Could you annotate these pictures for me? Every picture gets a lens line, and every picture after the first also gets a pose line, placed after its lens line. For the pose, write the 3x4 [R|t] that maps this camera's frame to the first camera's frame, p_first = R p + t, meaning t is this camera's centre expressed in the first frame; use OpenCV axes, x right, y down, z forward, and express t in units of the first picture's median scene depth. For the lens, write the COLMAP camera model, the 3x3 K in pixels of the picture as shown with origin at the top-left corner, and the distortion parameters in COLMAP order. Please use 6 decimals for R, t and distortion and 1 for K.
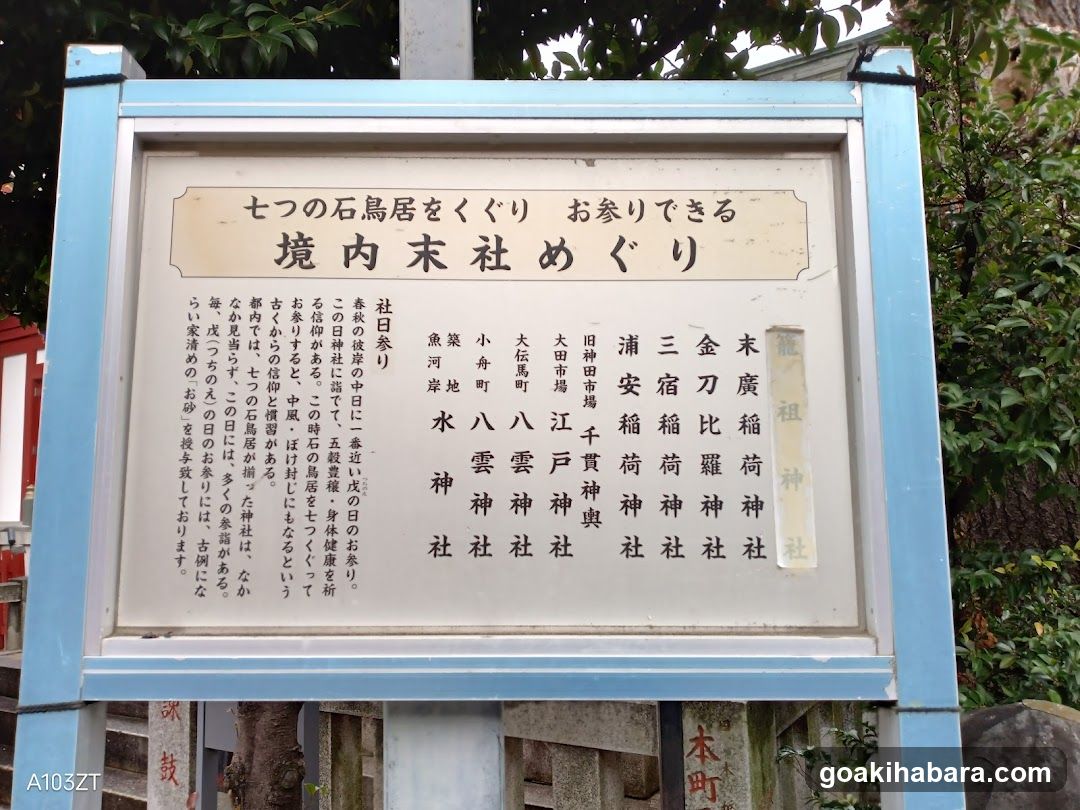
lens RADIAL K [[828.0, 0, 532.3], [0, 828.0, 408.1], [0, 0, 1]] dist [0.132757, -0.233495]
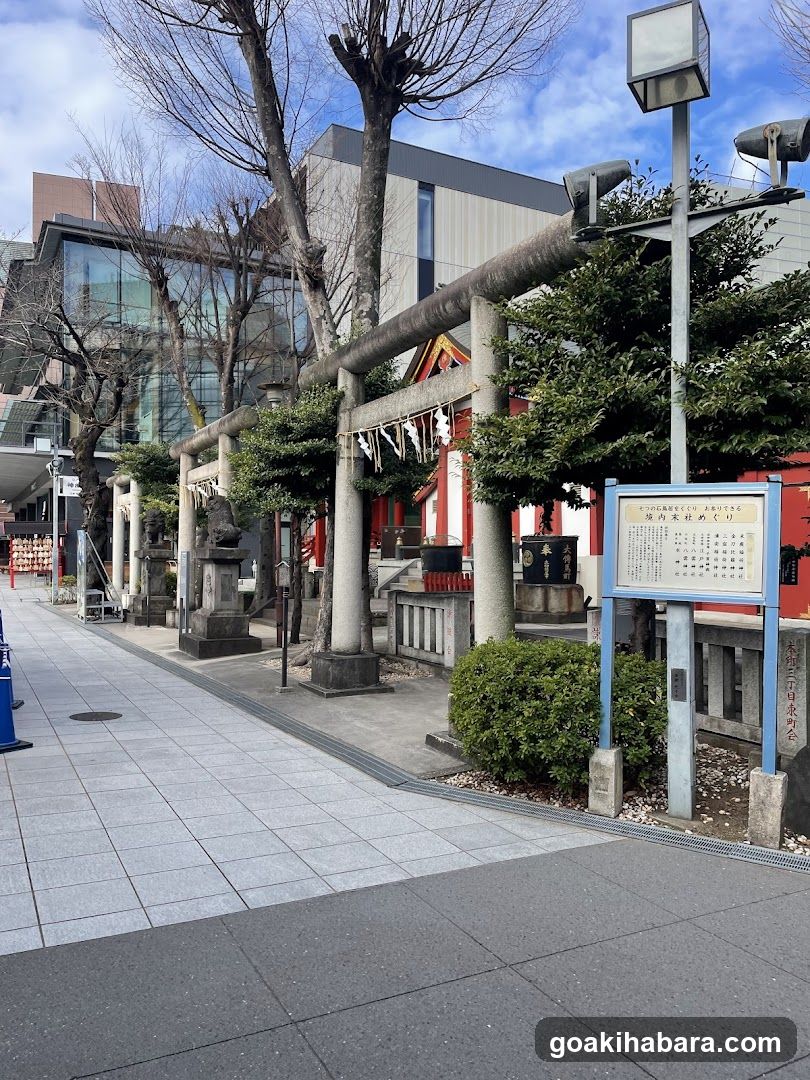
lens RADIAL K [[828.0, 0, 402.6], [0, 828.0, 535.9], [0, 0, 1]] dist [0.132757, -0.233495]
pose [[0.860240, 0.016042, -0.509636, 1.078196], [0.031458, 0.995931, 0.084448, -0.568693], [0.508917, -0.088678, 0.856236, -4.353602]]
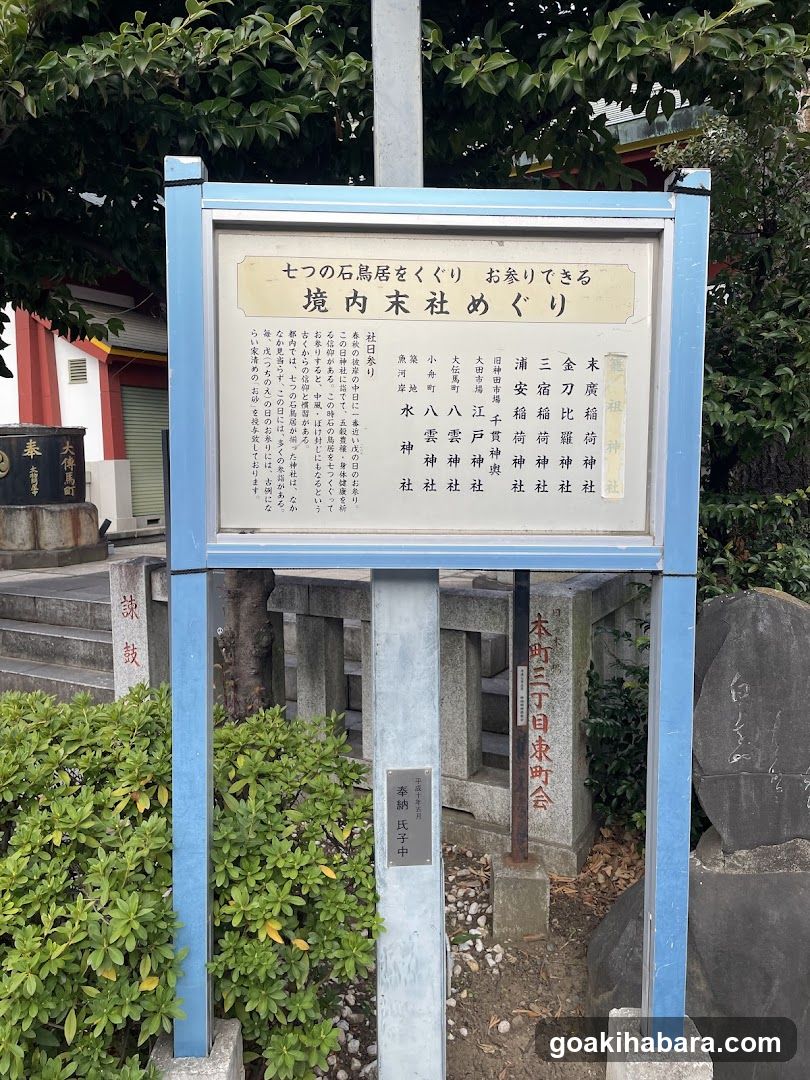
lens RADIAL K [[828.0, 0, 402.6], [0, 828.0, 535.9], [0, 0, 1]] dist [0.132757, -0.233495]
pose [[0.999494, 0.007640, 0.030873, -0.164842], [-0.013597, 0.980179, 0.197648, -0.065182], [-0.028751, -0.197968, 0.979787, -0.668179]]
